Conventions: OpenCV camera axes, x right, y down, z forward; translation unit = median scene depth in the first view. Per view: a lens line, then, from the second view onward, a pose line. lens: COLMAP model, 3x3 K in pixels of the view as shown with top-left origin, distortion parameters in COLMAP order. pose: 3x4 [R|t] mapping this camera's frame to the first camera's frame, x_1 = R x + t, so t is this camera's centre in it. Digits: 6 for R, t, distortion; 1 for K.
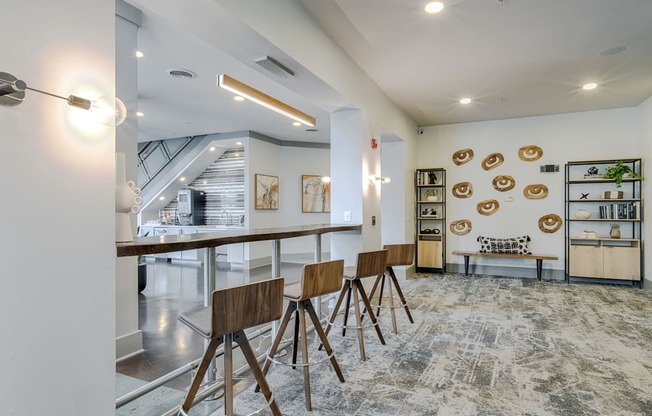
lens RADIAL K [[370.7, 0, 326.0], [0, 370.7, 207.7], [0, 0, 1]] dist [-0.005295, -0.000175]
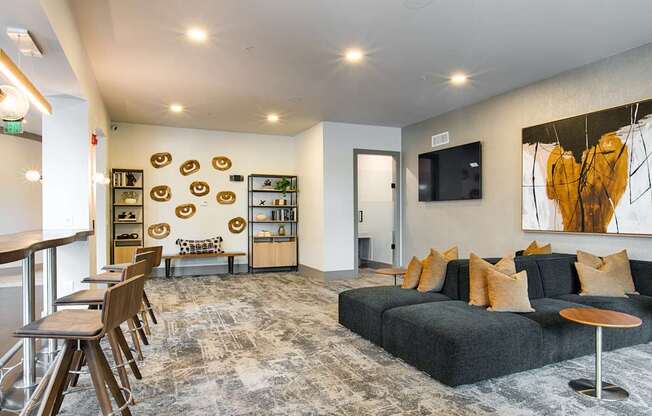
lens RADIAL K [[408.3, 0, 326.1], [0, 408.3, 211.6], [0, 0, 1]] dist [-0.000936, -0.000223]
pose [[0.651982, 0.005861, 0.758212, -0.209675], [-0.007226, 0.999973, -0.001516, -0.000644], [-0.758200, -0.004490, 0.652007, -0.060833]]
